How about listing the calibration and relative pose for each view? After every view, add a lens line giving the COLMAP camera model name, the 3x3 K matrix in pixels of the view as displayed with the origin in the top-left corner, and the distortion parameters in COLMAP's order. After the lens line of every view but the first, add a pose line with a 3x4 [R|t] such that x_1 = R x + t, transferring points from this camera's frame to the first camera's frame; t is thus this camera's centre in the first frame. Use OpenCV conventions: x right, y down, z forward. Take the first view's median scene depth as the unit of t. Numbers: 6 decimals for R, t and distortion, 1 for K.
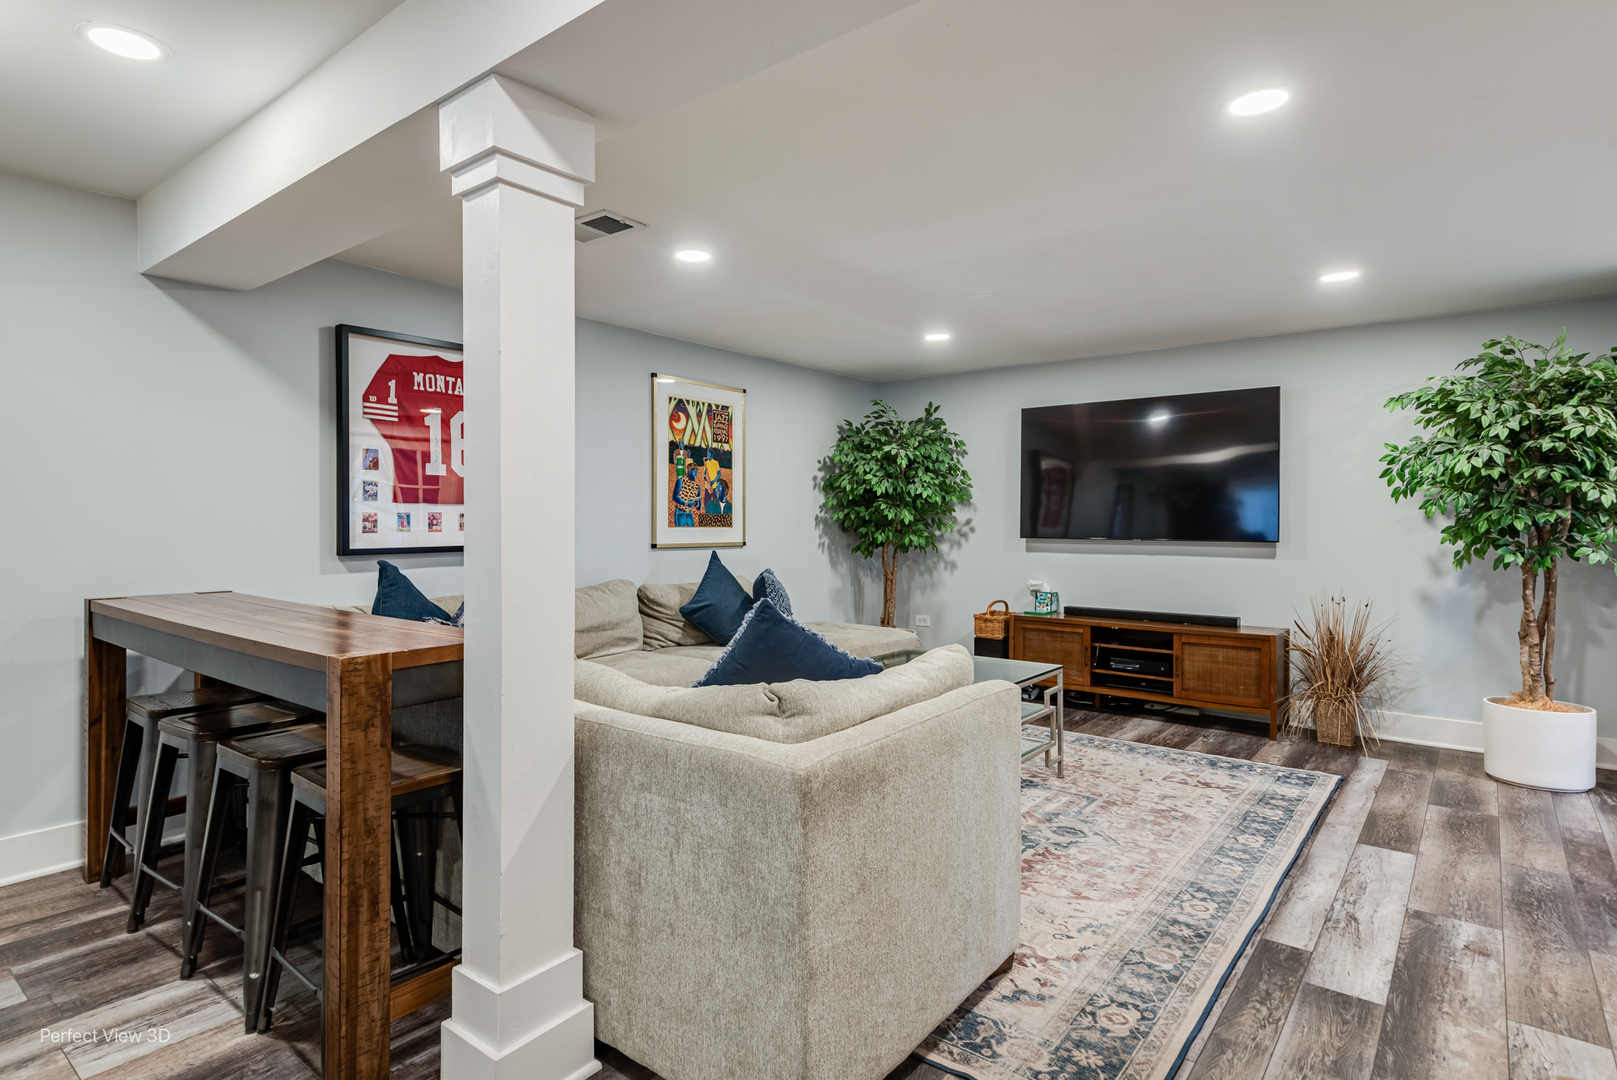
lens RADIAL K [[842.7, 0, 805.3], [0, 842.7, 519.2], [0, 0, 1]] dist [0.020524, -0.001467]
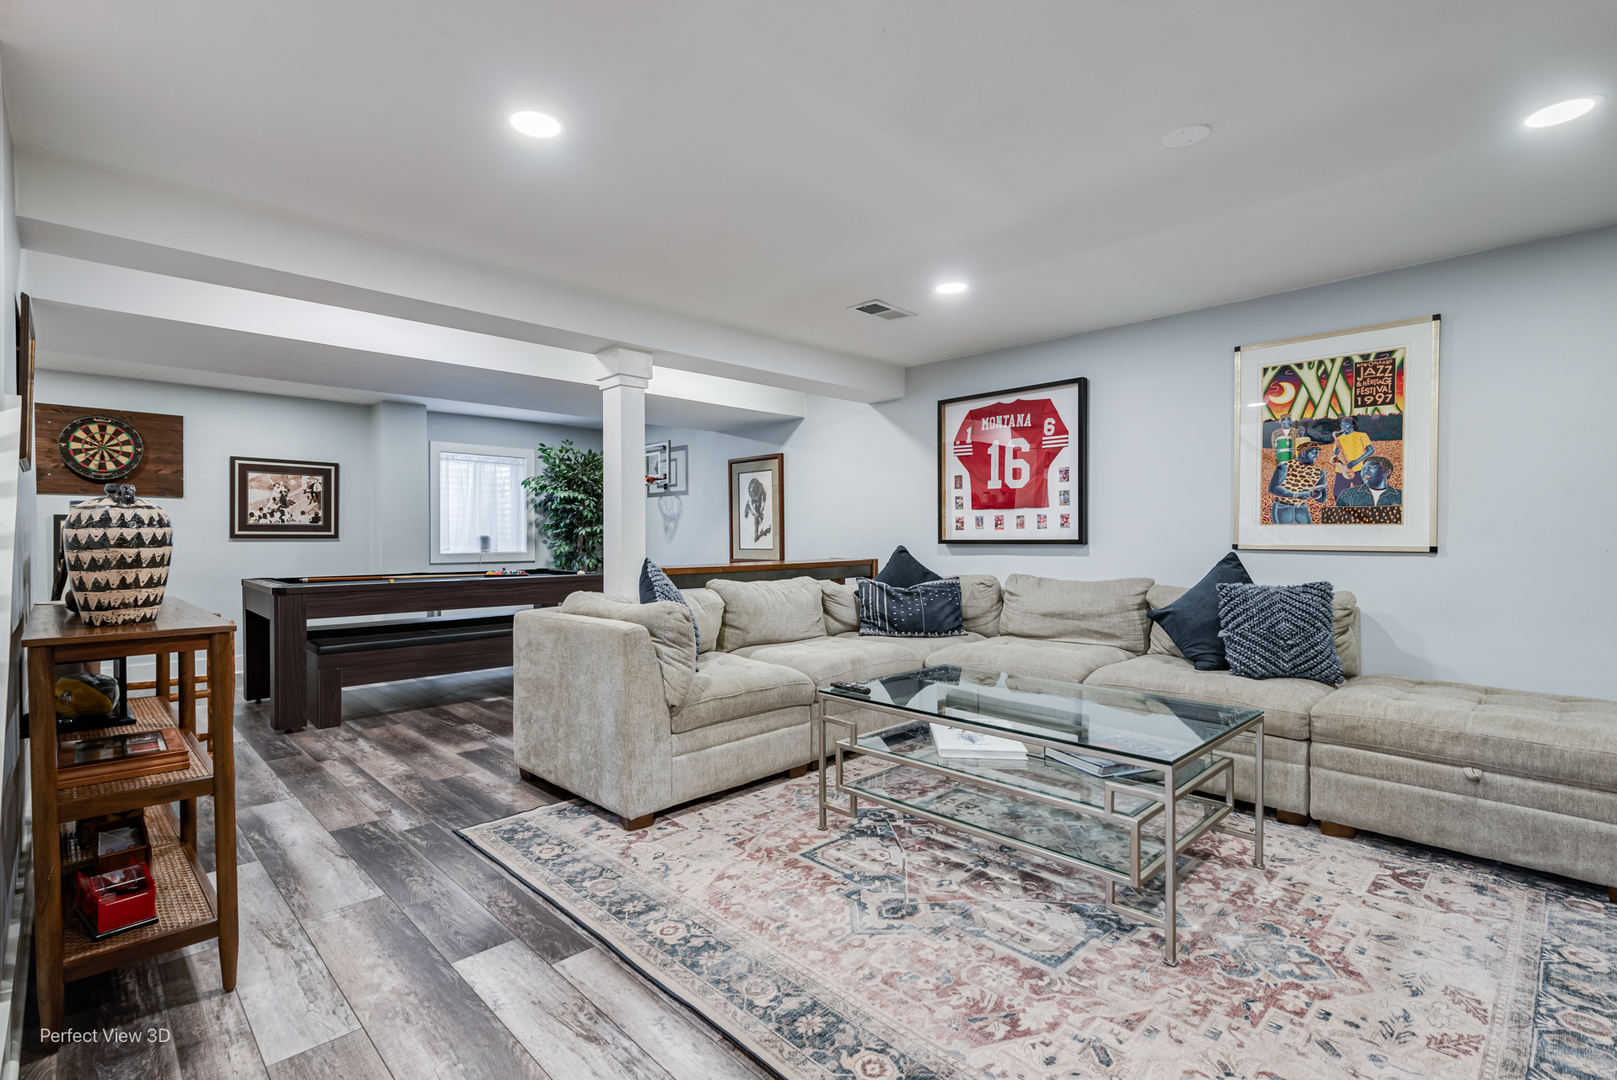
lens RADIAL K [[741.0, 0, 780.5], [0, 741.0, 537.2], [0, 0, 1]] dist [0.015785, -0.000385]
pose [[-0.131700, -0.002172, -0.991287, 0.857292], [-0.002190, 0.999996, -0.001900, 0.032282], [0.991287, 0.001920, -0.131704, 0.853583]]
